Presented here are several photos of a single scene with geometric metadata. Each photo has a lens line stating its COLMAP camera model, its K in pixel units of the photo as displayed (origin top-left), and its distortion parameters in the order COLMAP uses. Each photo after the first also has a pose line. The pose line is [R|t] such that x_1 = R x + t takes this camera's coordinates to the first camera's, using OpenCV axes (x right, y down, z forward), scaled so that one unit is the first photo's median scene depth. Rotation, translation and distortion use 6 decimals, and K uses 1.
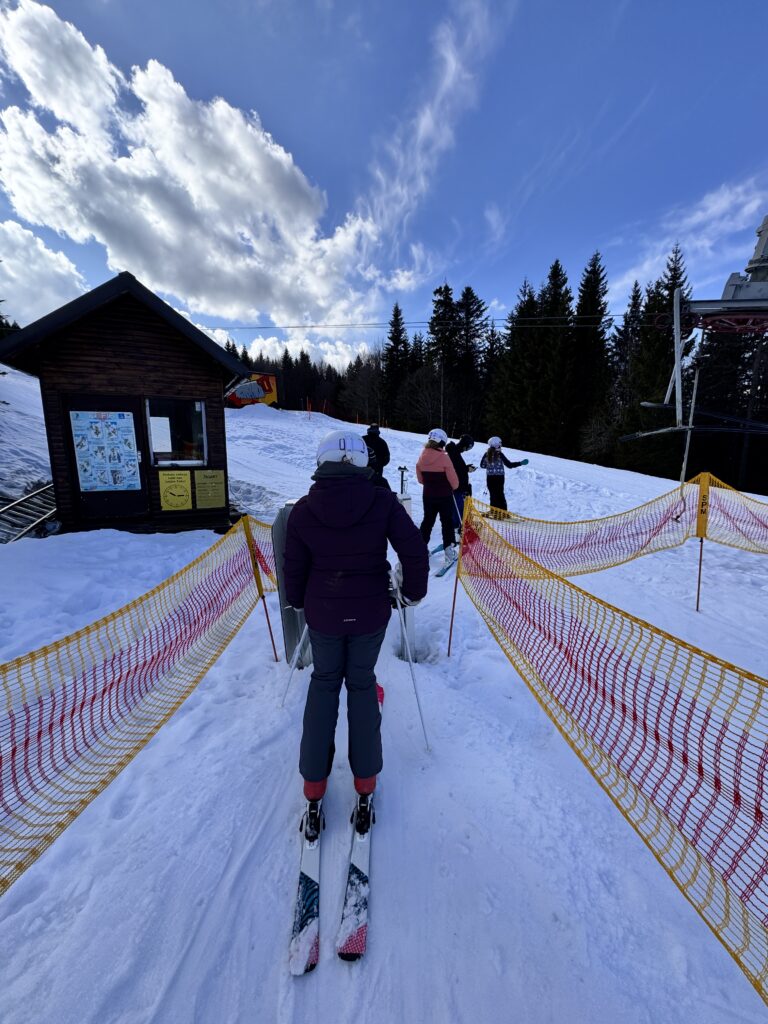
lens RADIAL K [[413.0, 0, 384.0], [0, 413.0, 512.0], [0, 0, 1]] dist [-0.000508, -0.000020]
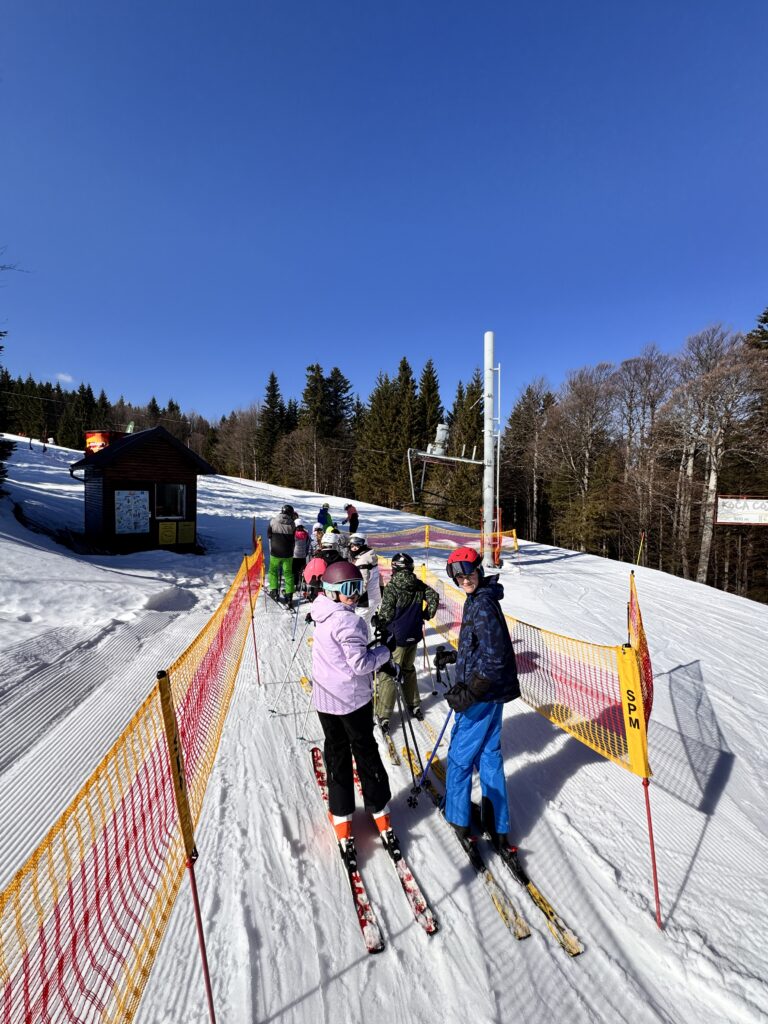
lens RADIAL K [[413.0, 0, 384.0], [0, 413.0, 512.0], [0, 0, 1]] dist [-0.000508, -0.000020]
pose [[0.954872, 0.002632, 0.297007, -0.015492], [0.034256, 0.992312, -0.118928, 0.011463], [-0.295037, 0.123735, 0.947440, -0.110502]]
